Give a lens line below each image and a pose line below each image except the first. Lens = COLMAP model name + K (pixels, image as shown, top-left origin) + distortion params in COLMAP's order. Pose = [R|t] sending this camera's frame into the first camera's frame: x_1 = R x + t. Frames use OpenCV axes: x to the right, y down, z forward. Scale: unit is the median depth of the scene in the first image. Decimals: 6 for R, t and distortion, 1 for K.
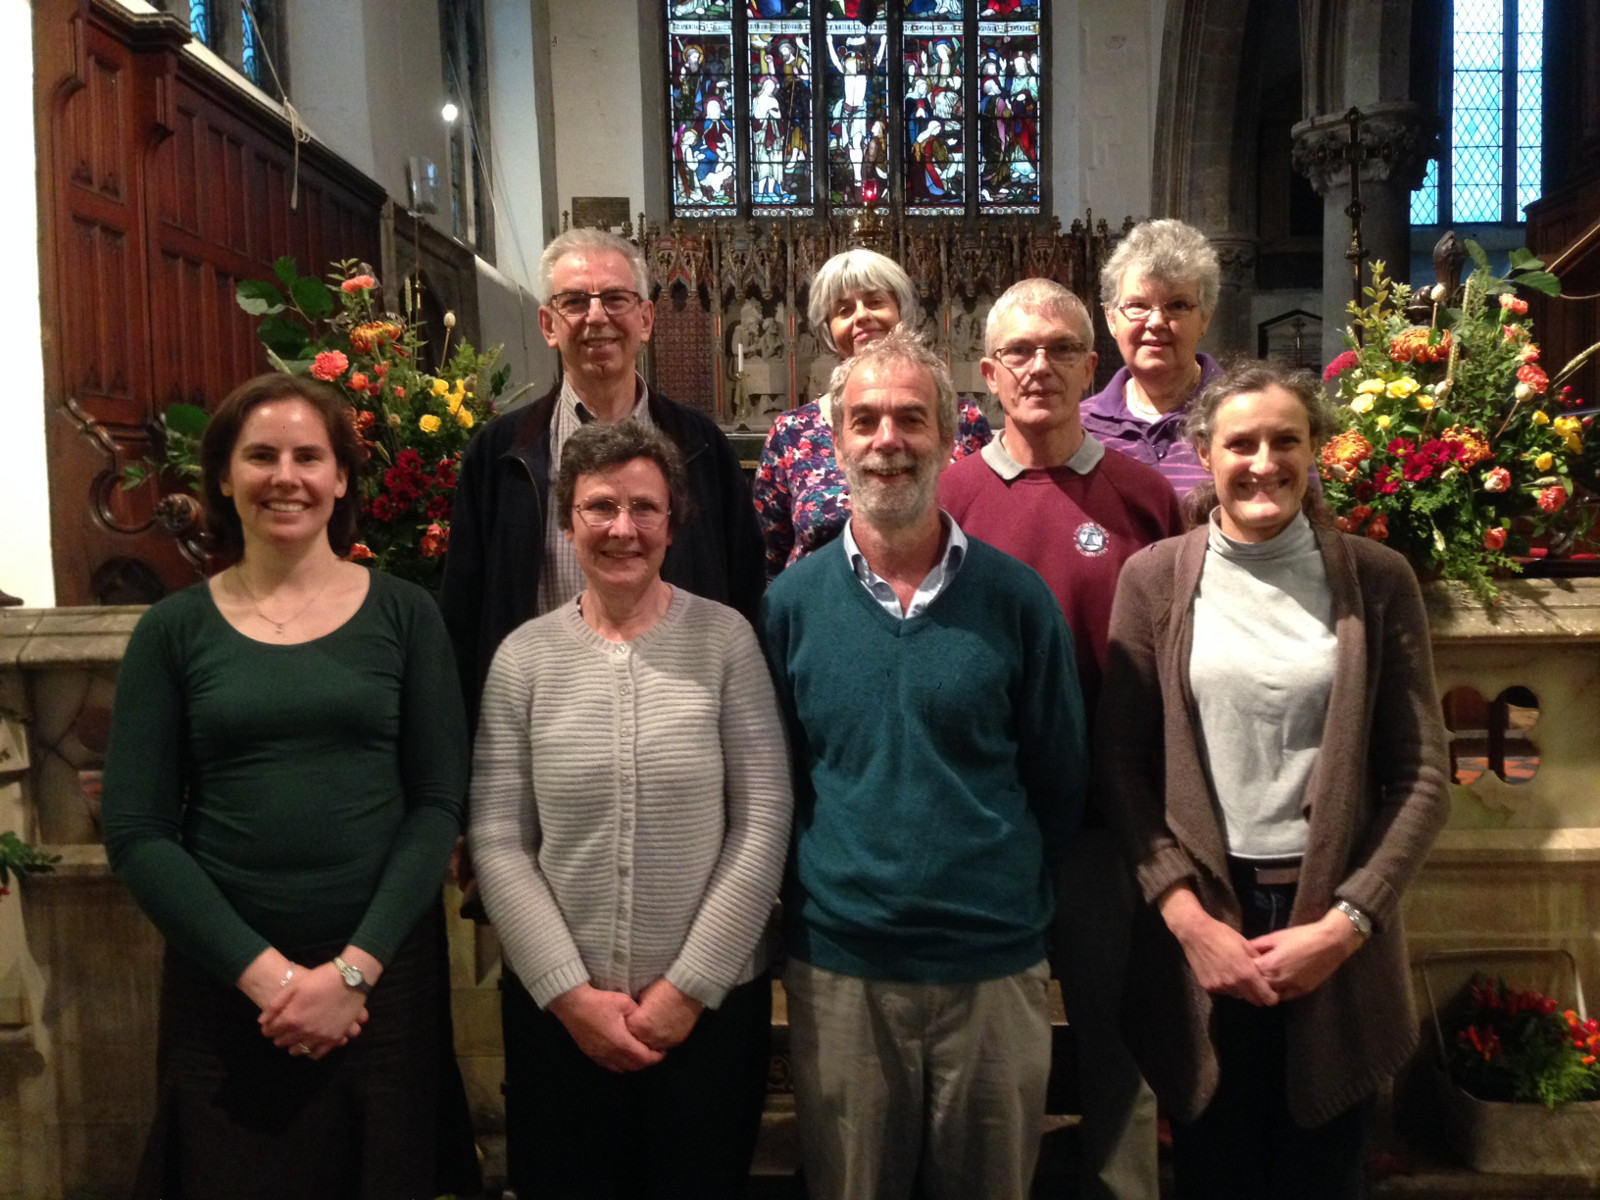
lens RADIAL K [[1498.5, 0, 813.3], [0, 1498.5, 595.0], [0, 0, 1]] dist [0.175808, -0.303495]
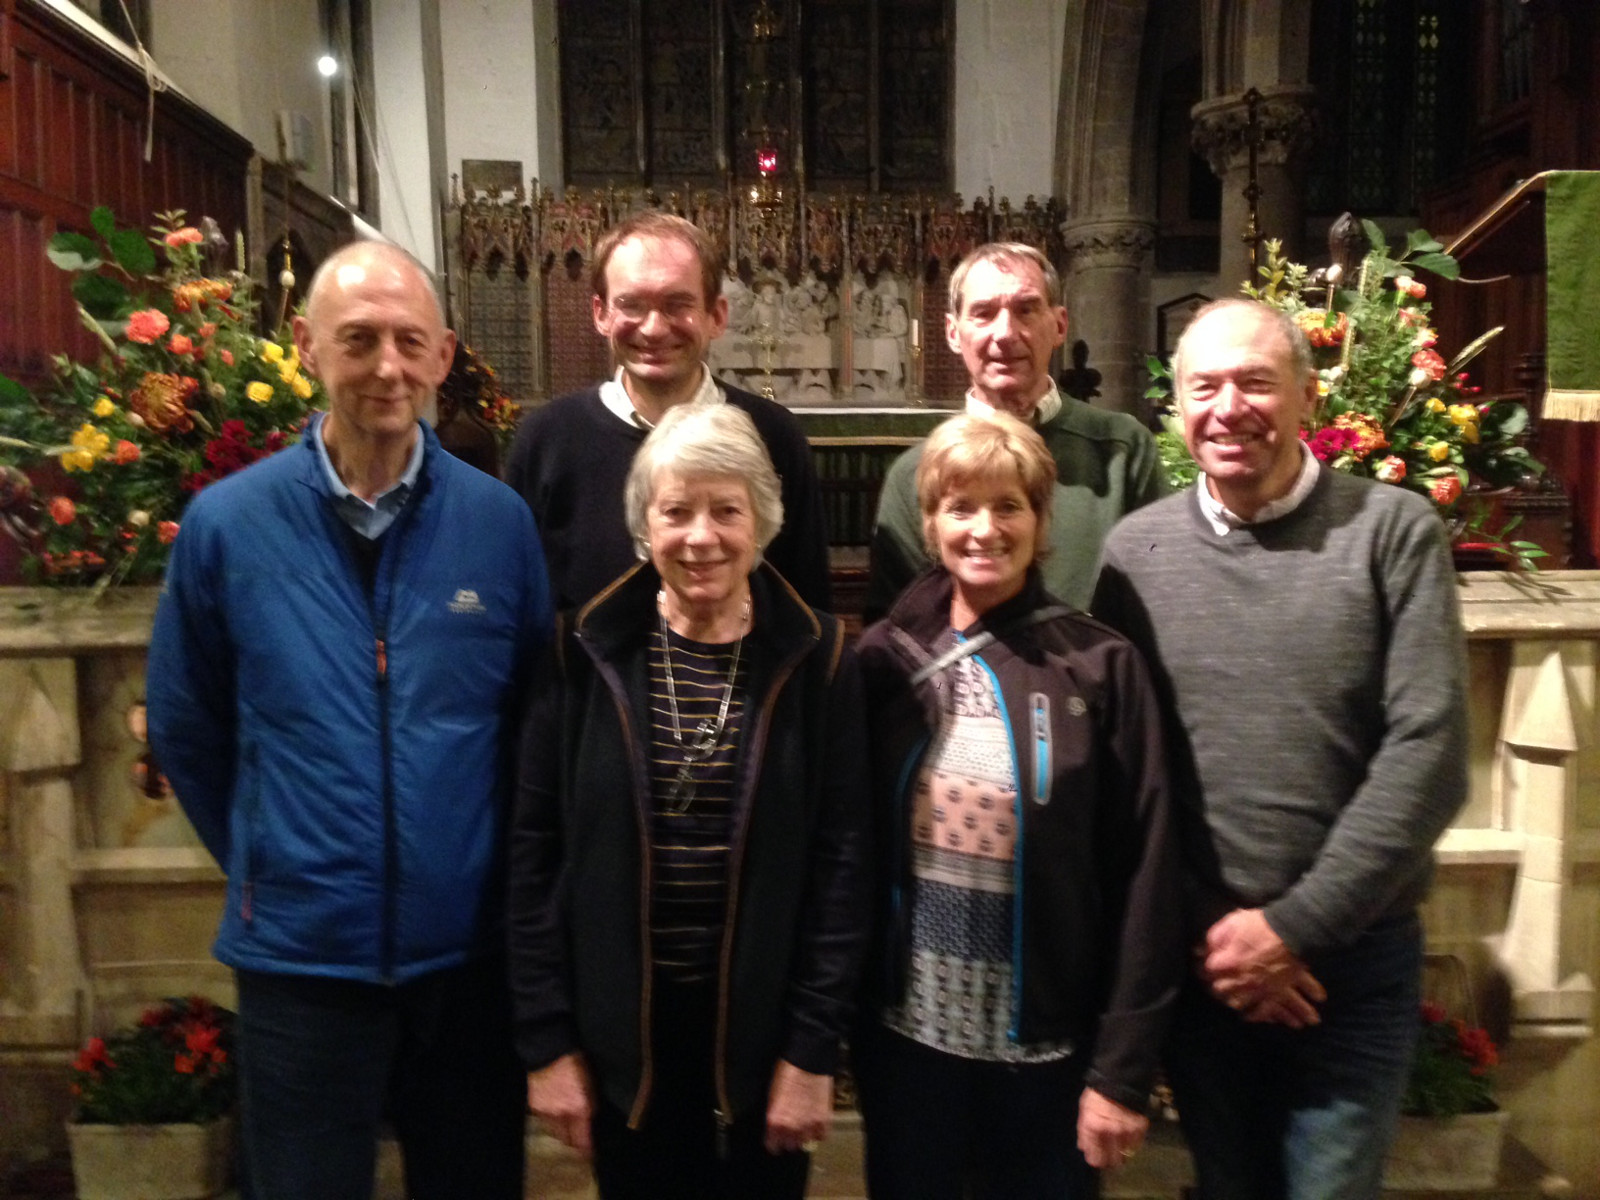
lens RADIAL K [[1498.5, 0, 813.3], [0, 1498.5, 595.0], [0, 0, 1]] dist [0.175808, -0.303495]
pose [[0.998030, 0.007032, 0.062340, 0.012937], [-0.008005, 0.999850, 0.015375, -0.004439], [-0.062222, -0.015844, 0.997937, 0.034021]]
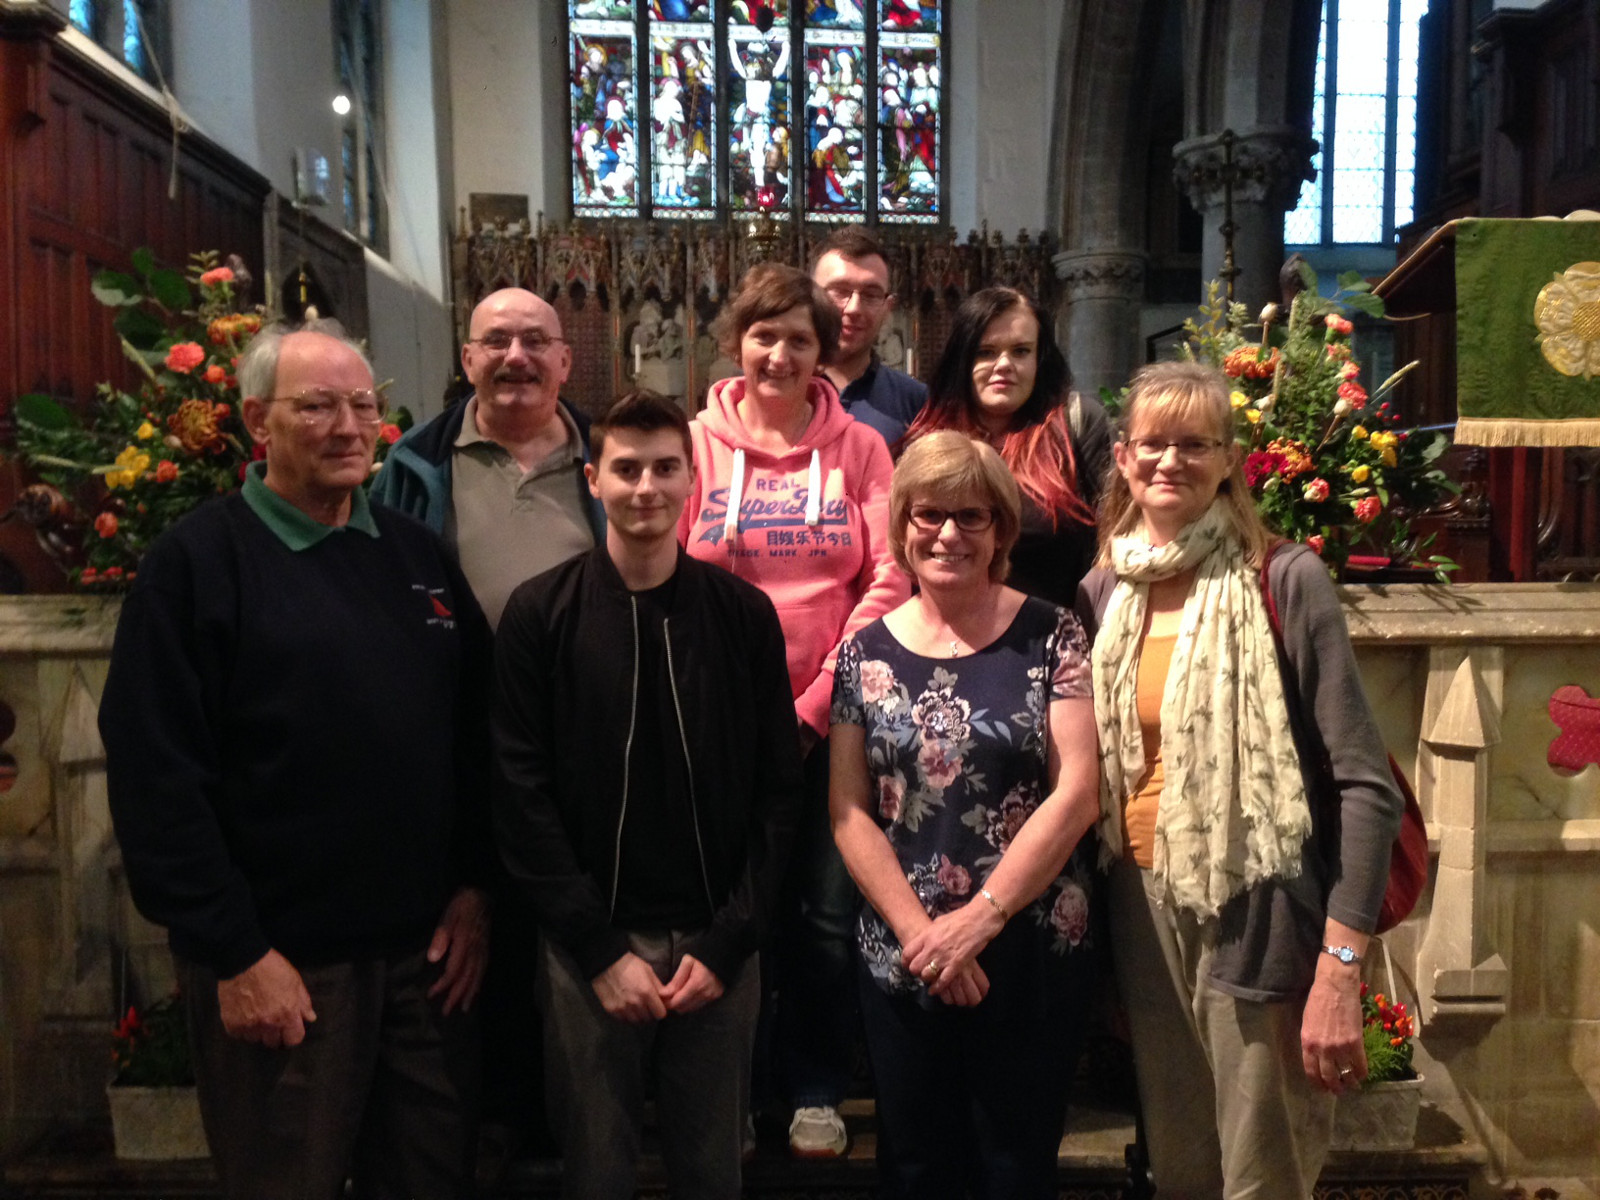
lens RADIAL K [[1498.5, 0, 813.3], [0, 1498.5, 595.0], [0, 0, 1]] dist [0.175808, -0.303495]
pose [[0.998164, 0.010769, 0.059602, 0.020304], [-0.010644, 0.999940, -0.002417, 0.001819], [-0.059625, 0.001779, 0.998219, -0.015647]]
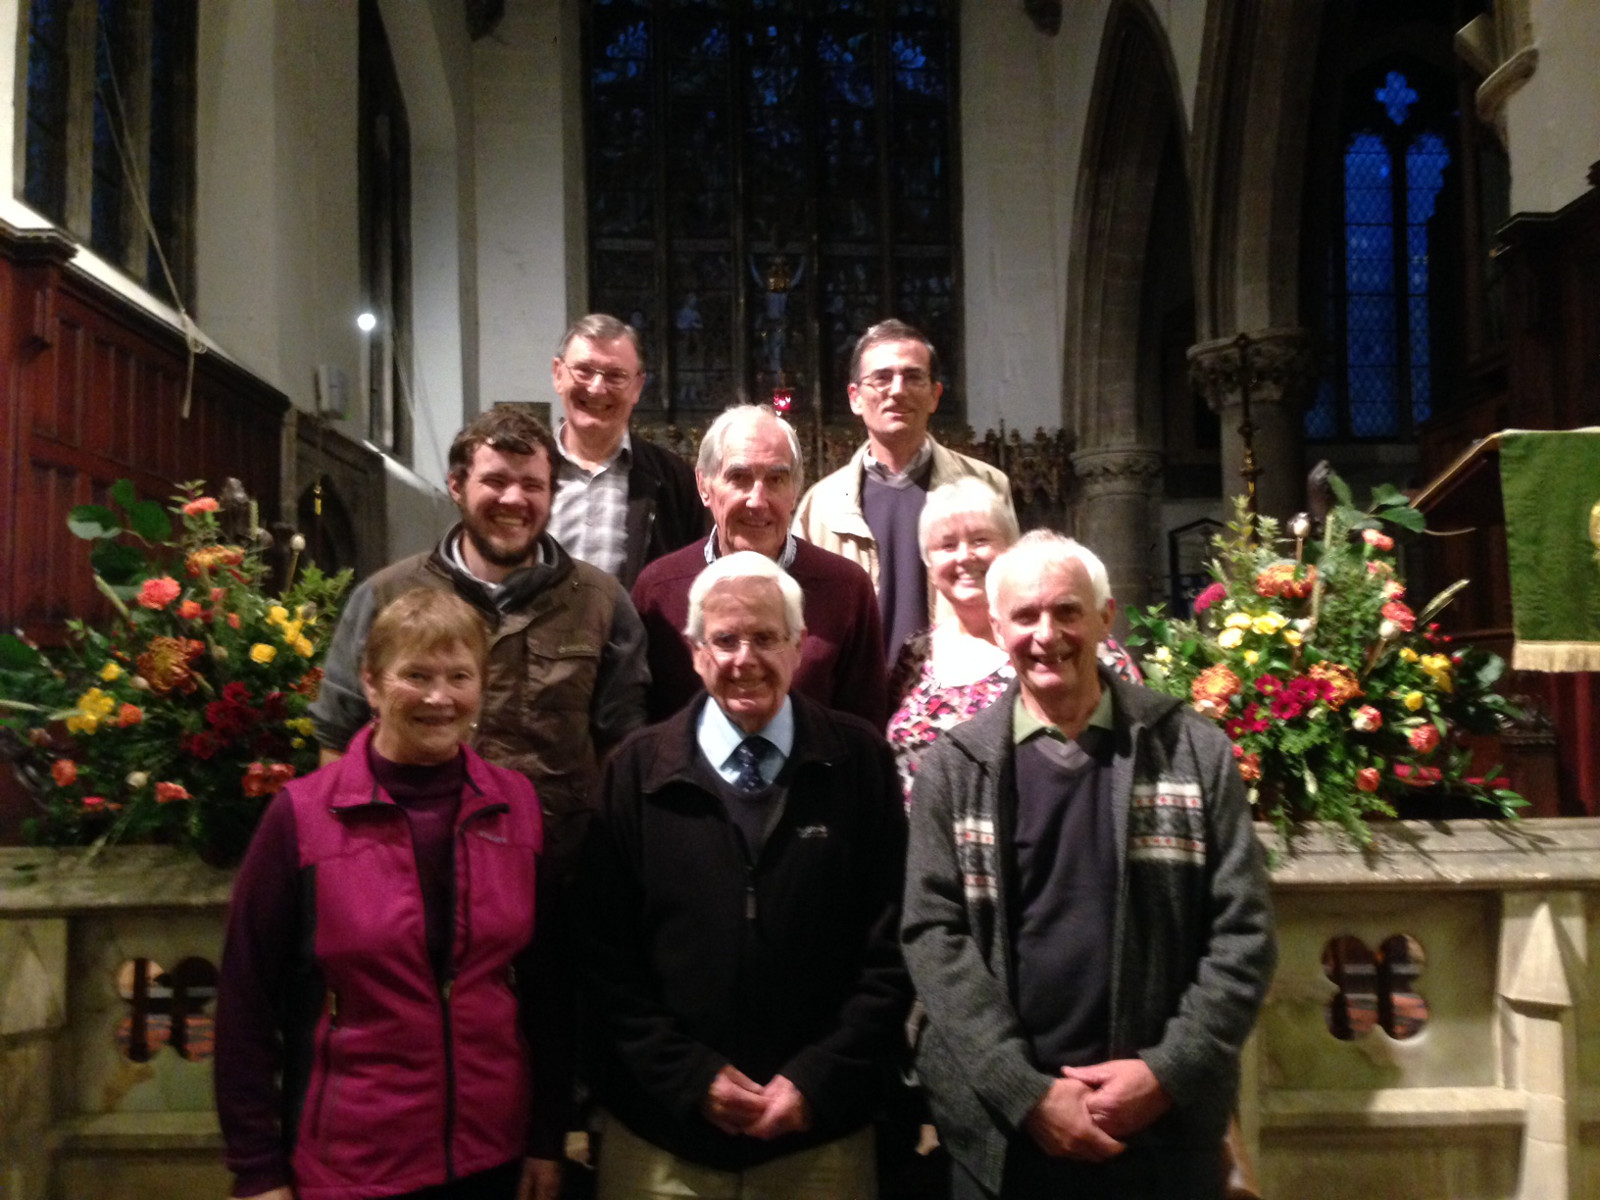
lens RADIAL K [[1498.5, 0, 813.3], [0, 1498.5, 595.0], [0, 0, 1]] dist [0.175808, -0.303495]
pose [[0.999111, 0.006114, 0.041703, 0.028265], [-0.000791, 0.991969, -0.126479, -0.016479], [-0.042141, 0.126334, 0.991092, 0.021711]]
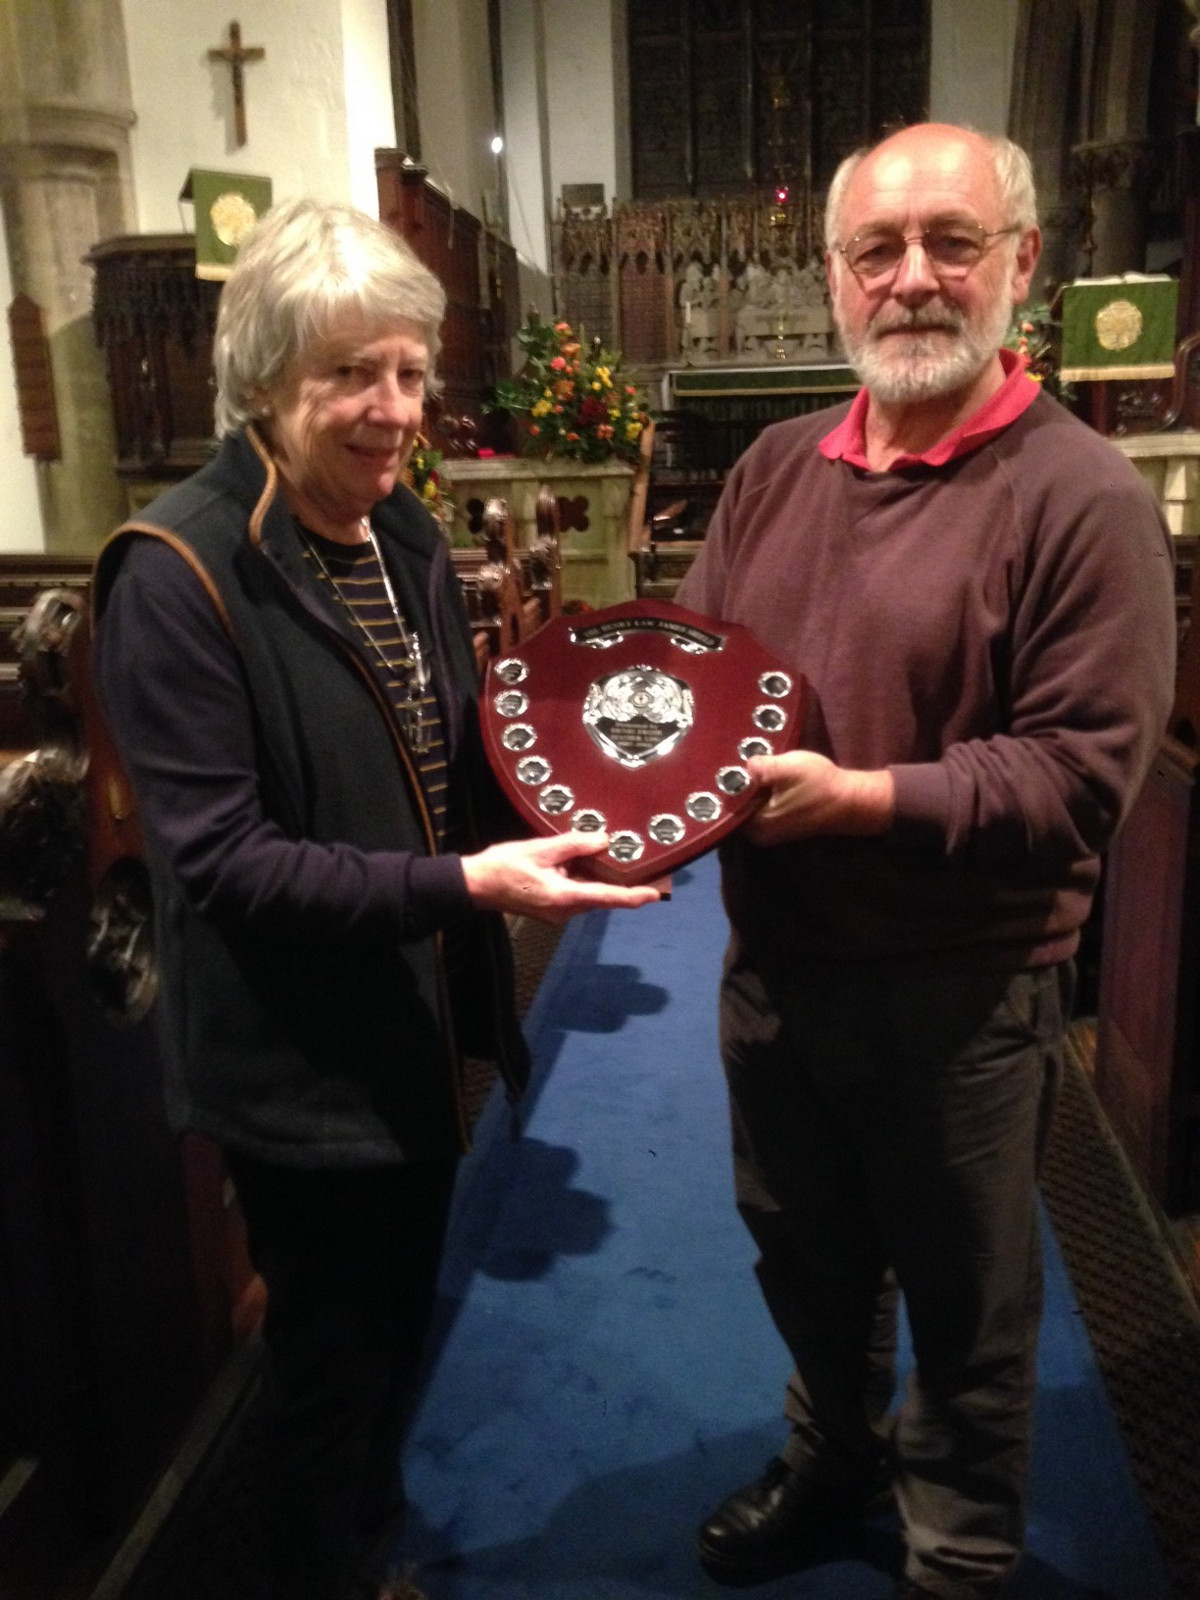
lens RADIAL K [[1498.5, 0, 600.0], [0, 1498.5, 800.0], [0, 0, 1]] dist [0.175808, -0.303495]
pose [[0.996287, 0.010903, -0.085402, -0.009076], [0.004674, 0.983635, 0.180111, 0.067266], [0.085968, -0.179842, 0.979932, -0.956585]]
